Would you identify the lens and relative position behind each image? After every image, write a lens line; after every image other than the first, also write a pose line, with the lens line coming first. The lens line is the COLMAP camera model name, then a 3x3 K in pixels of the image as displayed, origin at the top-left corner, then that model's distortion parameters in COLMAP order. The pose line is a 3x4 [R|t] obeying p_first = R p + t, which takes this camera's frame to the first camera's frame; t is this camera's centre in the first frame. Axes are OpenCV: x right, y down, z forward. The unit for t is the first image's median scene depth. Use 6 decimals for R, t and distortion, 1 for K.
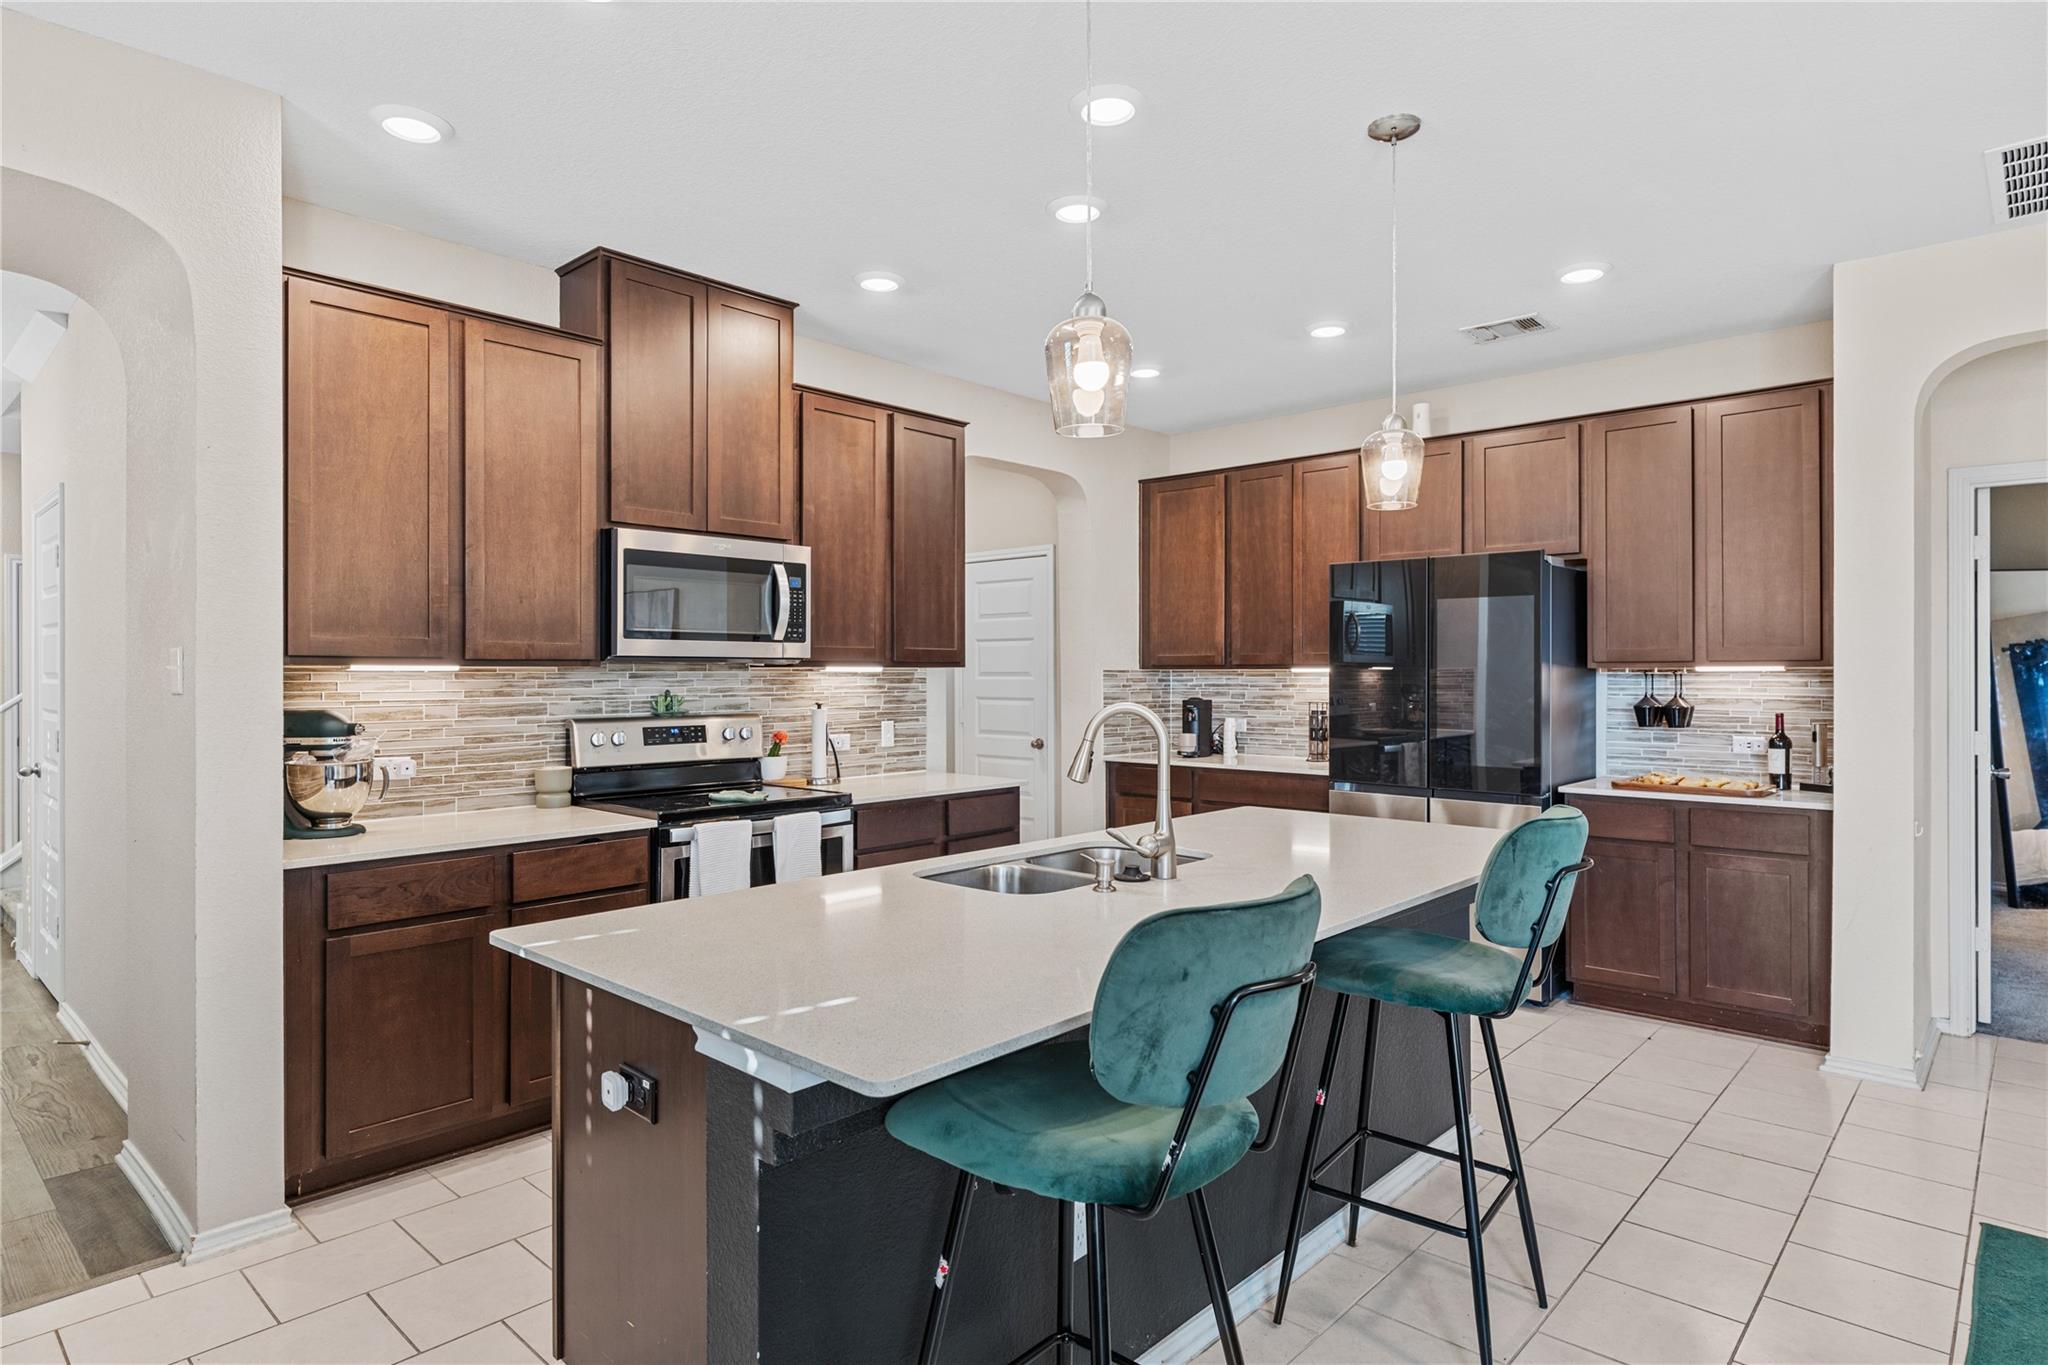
lens RADIAL K [[1121.0, 0, 1023.8], [0, 1121.0, 680.1], [0, 0, 1]] dist [-0.002841, 0.001990]
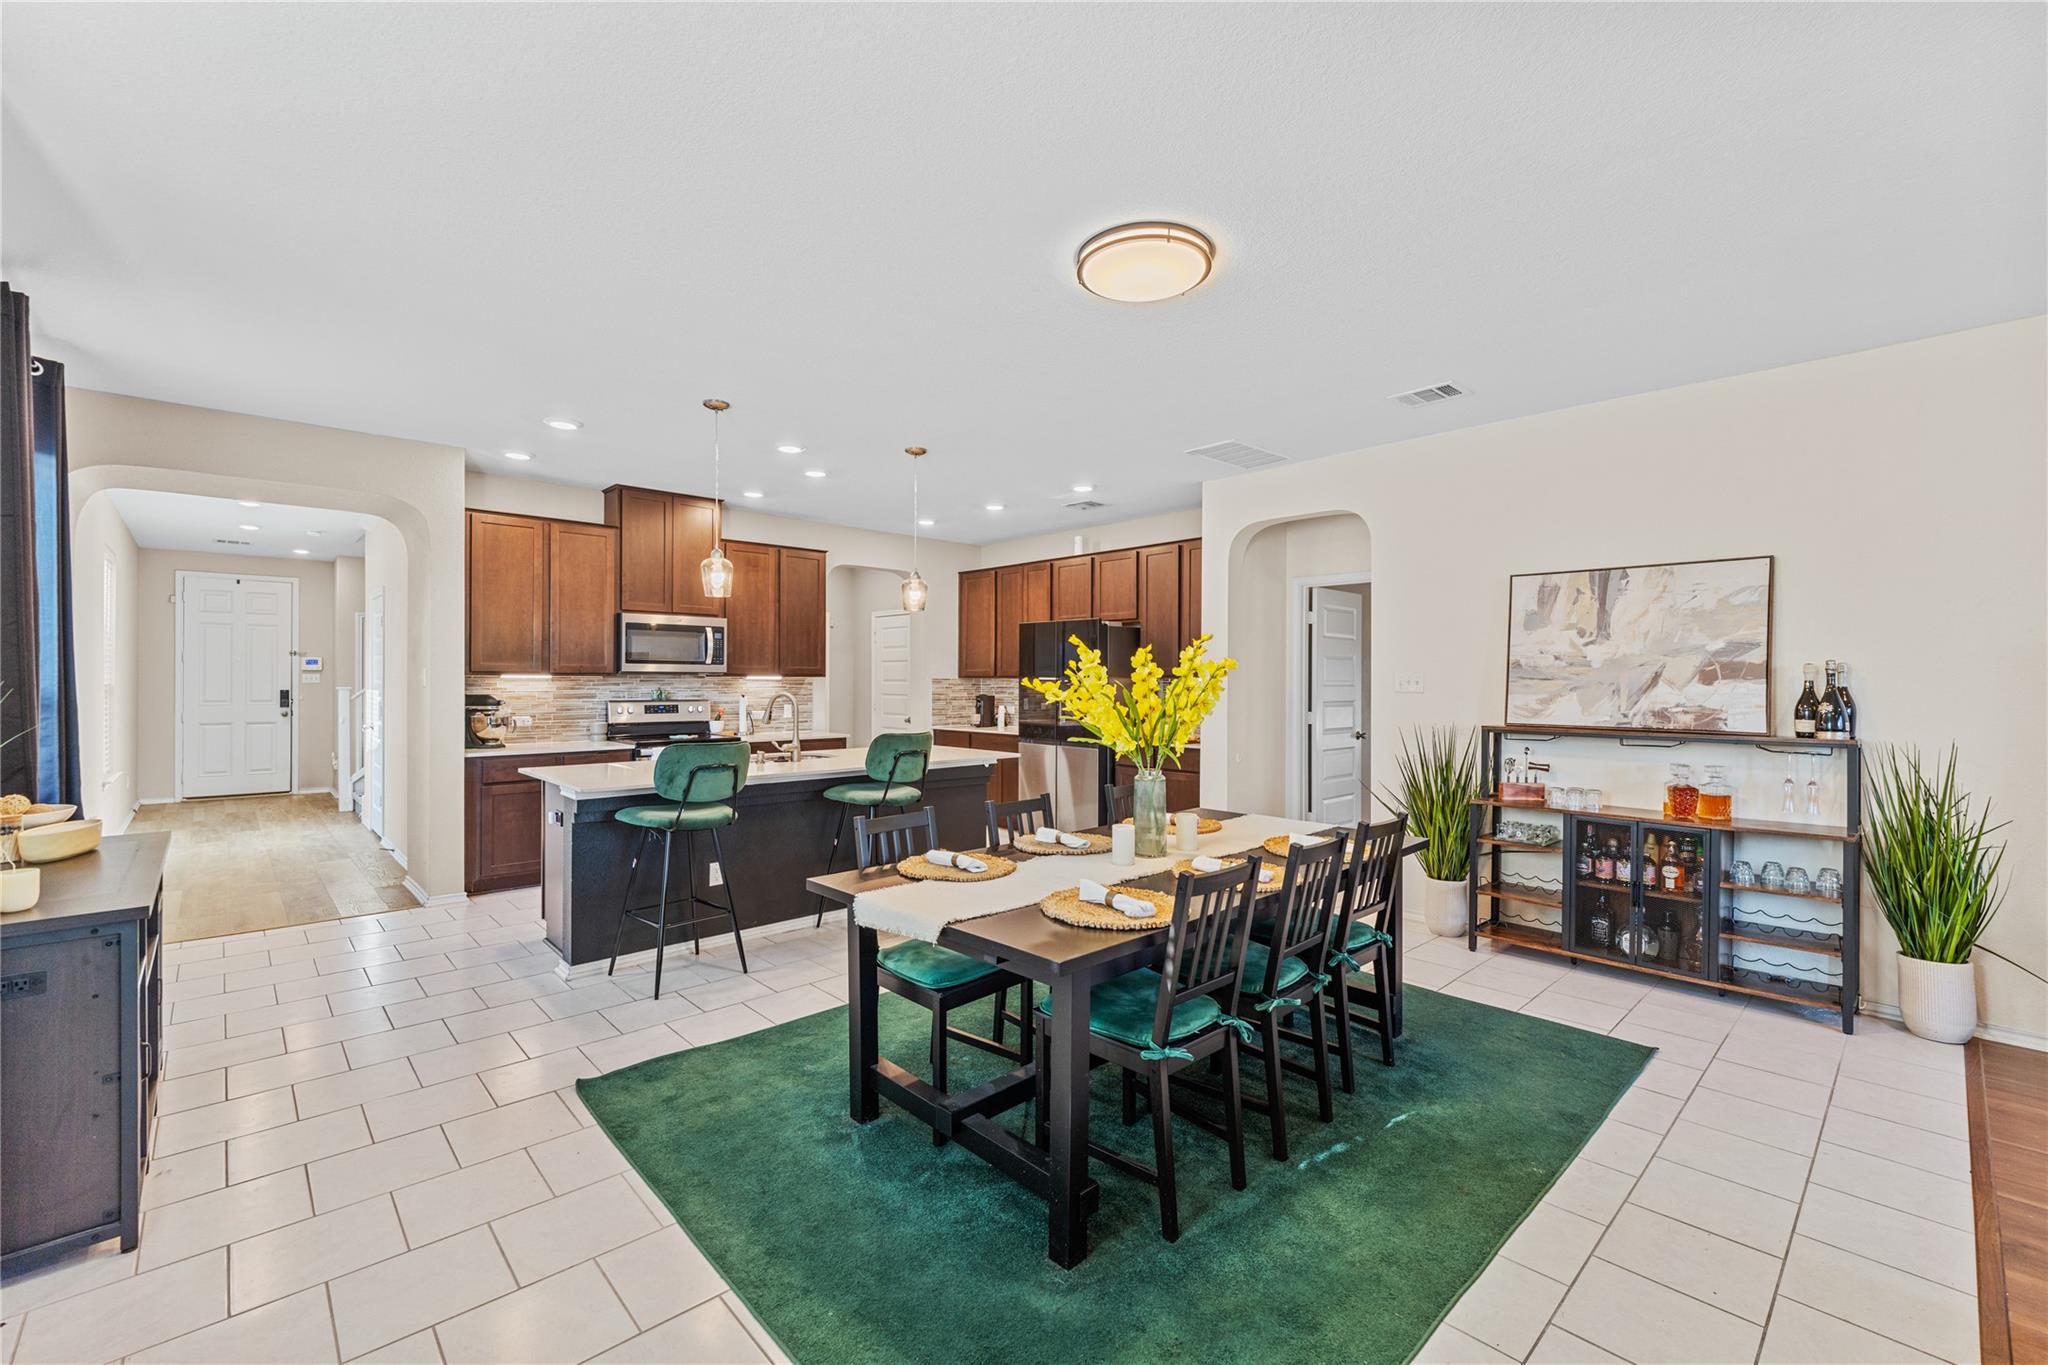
lens RADIAL K [[854.3, 0, 1023.3], [0, 854.3, 684.2], [0, 0, 1]] dist [0.004024, -0.000110]
pose [[0.997208, 0.004266, -0.074551, 0.487776], [-0.004461, 0.999987, -0.002453, 0.003693], [0.074539, 0.002779, 0.997214, -0.546458]]
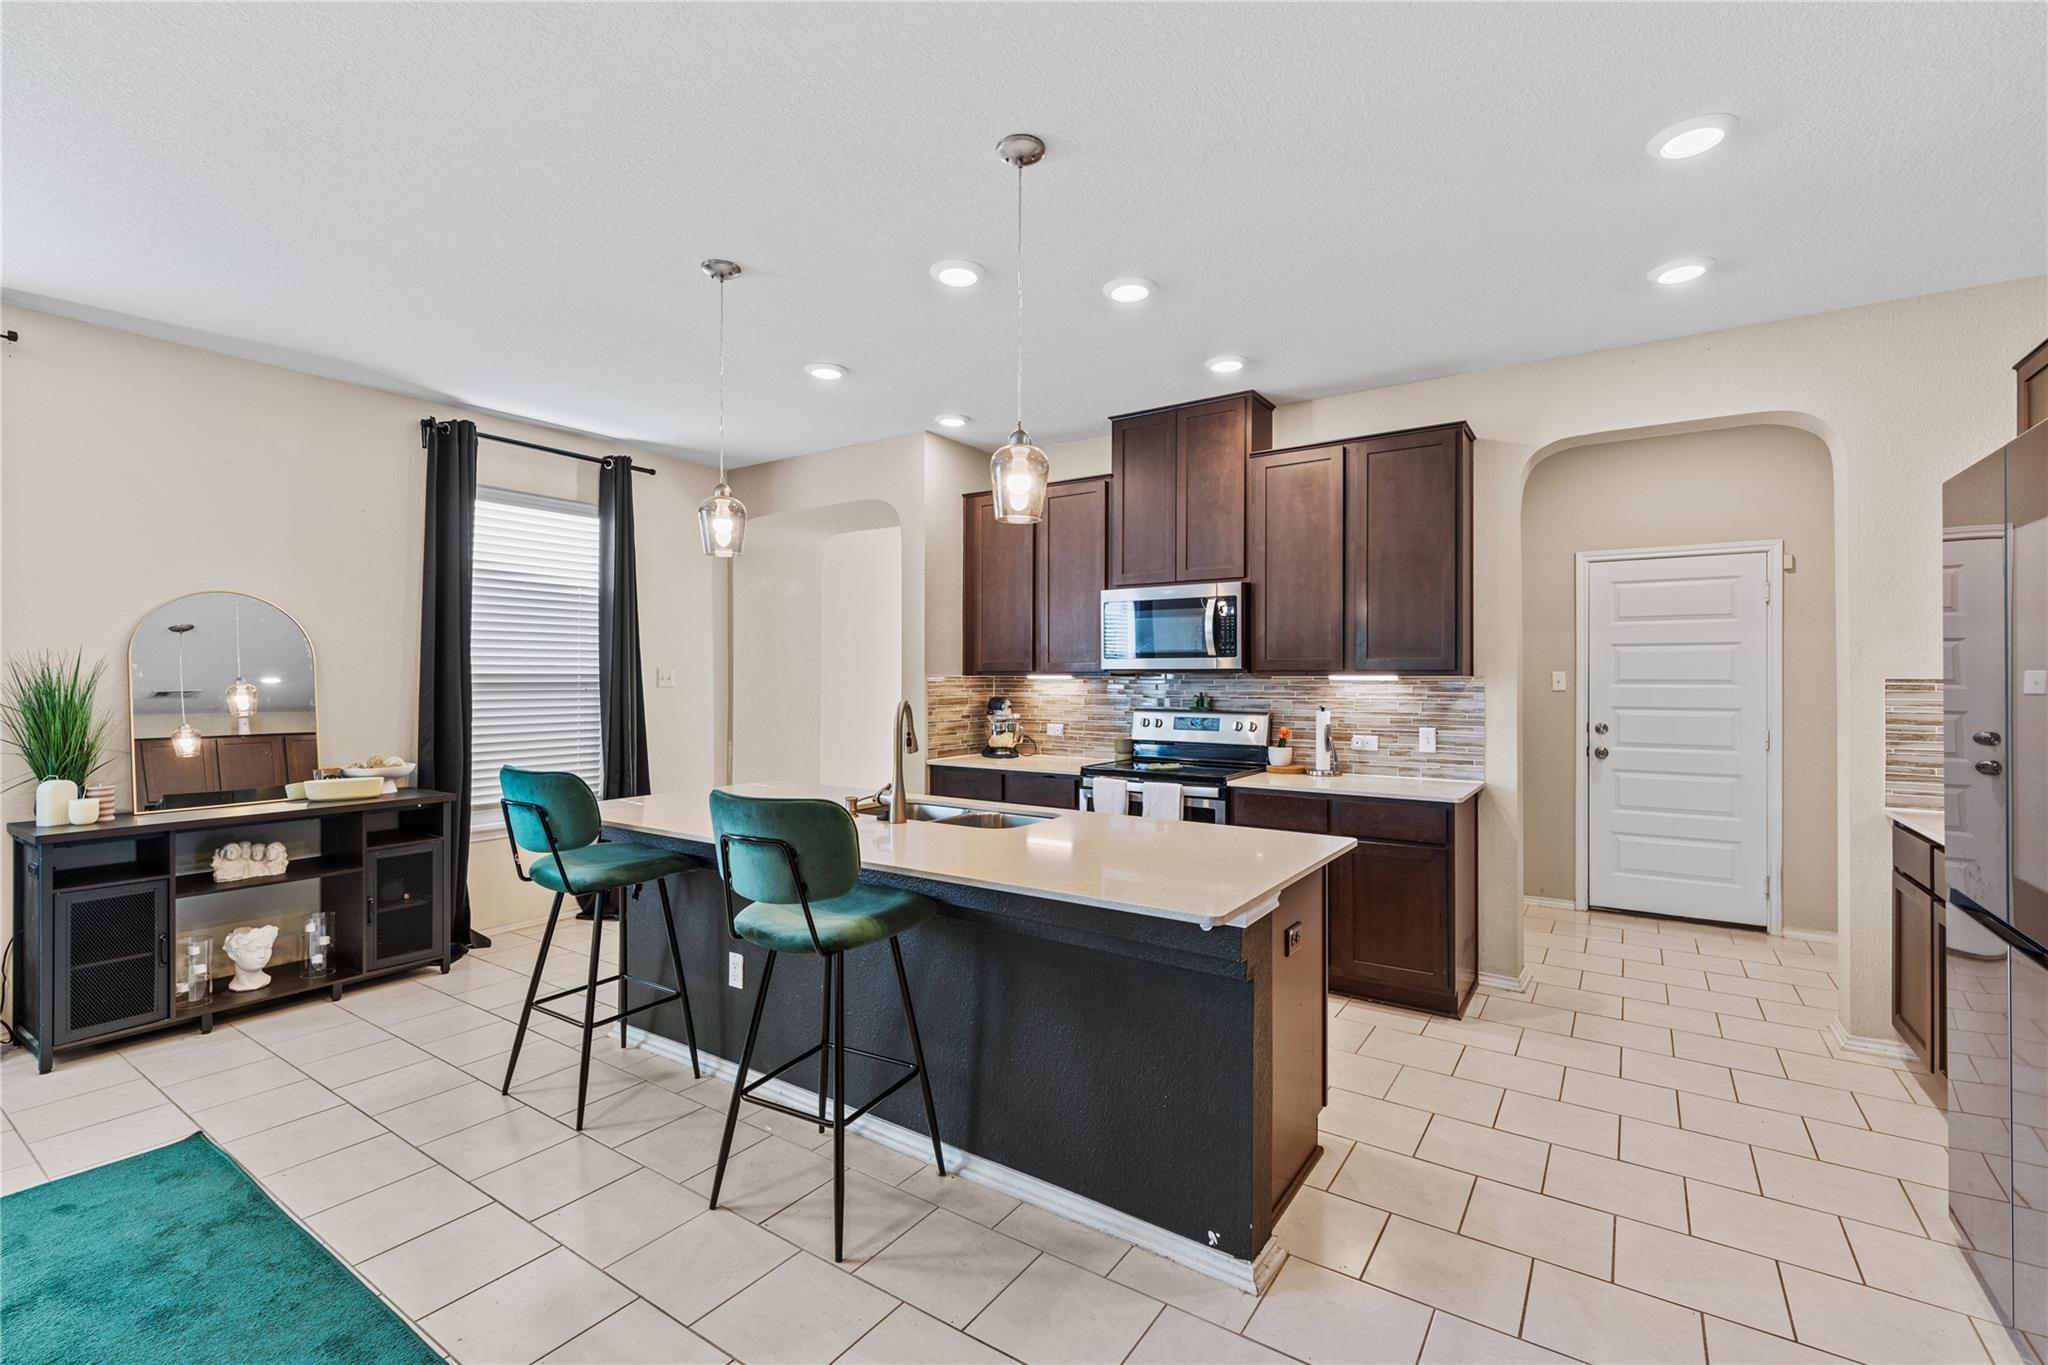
lens RADIAL K [[882.7, 0, 1033.0], [0, 882.7, 672.3], [0, 0, 1]] dist [-0.001983, -0.000372]
pose [[0.128023, -0.004803, -0.991760, 0.798310], [-0.009080, 0.999941, -0.006015, -0.008081], [0.991730, 0.009776, 0.127971, 0.661411]]
